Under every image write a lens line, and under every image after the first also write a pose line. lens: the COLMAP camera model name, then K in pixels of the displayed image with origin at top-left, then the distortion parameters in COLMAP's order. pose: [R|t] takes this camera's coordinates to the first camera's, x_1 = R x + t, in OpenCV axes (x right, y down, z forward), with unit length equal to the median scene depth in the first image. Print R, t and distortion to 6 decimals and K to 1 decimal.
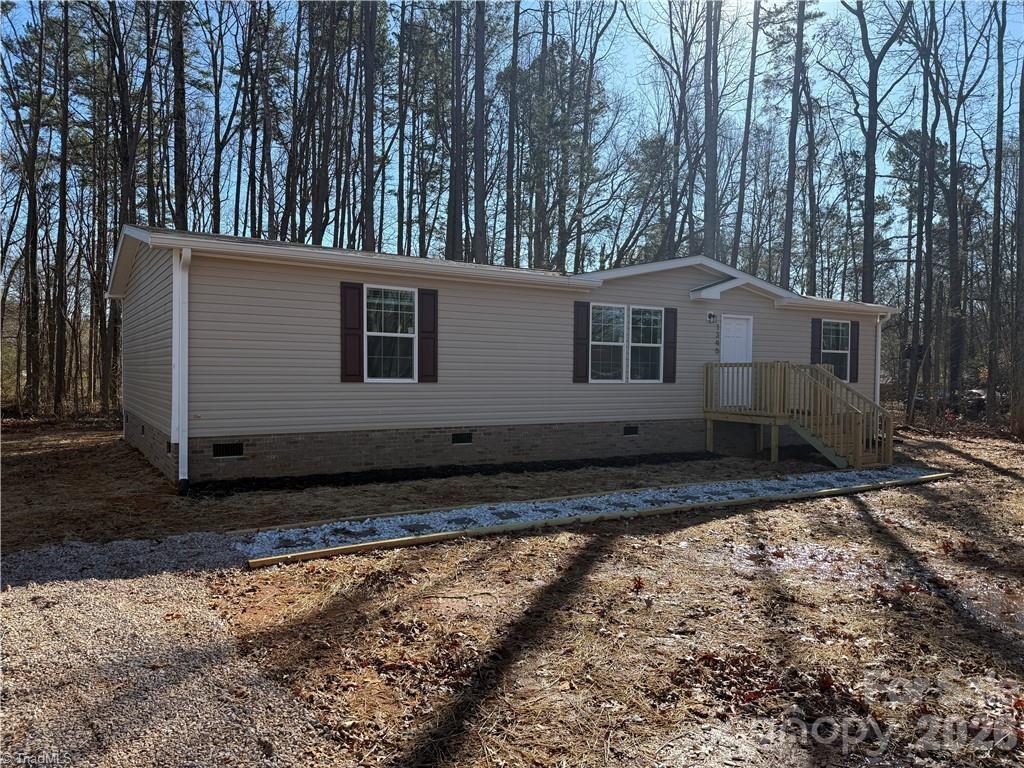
lens RADIAL K [[717.8, 0, 512.0], [0, 717.8, 384.0], [0, 0, 1]] dist [0.063455, -0.069800]
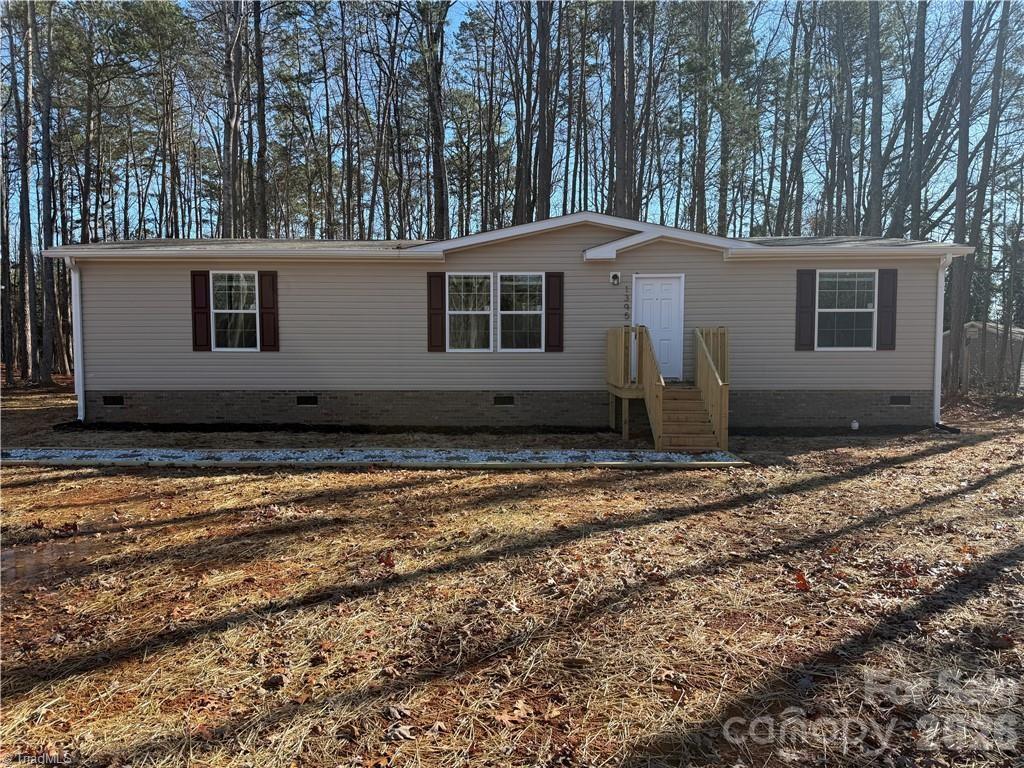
lens RADIAL K [[717.8, 0, 512.0], [0, 717.8, 384.0], [0, 0, 1]] dist [0.063455, -0.069800]
pose [[0.834977, 0.023692, -0.549775, 0.753042], [-0.000678, 0.999116, 0.042026, 0.000845], [0.550285, -0.034718, 0.834255, 0.204162]]
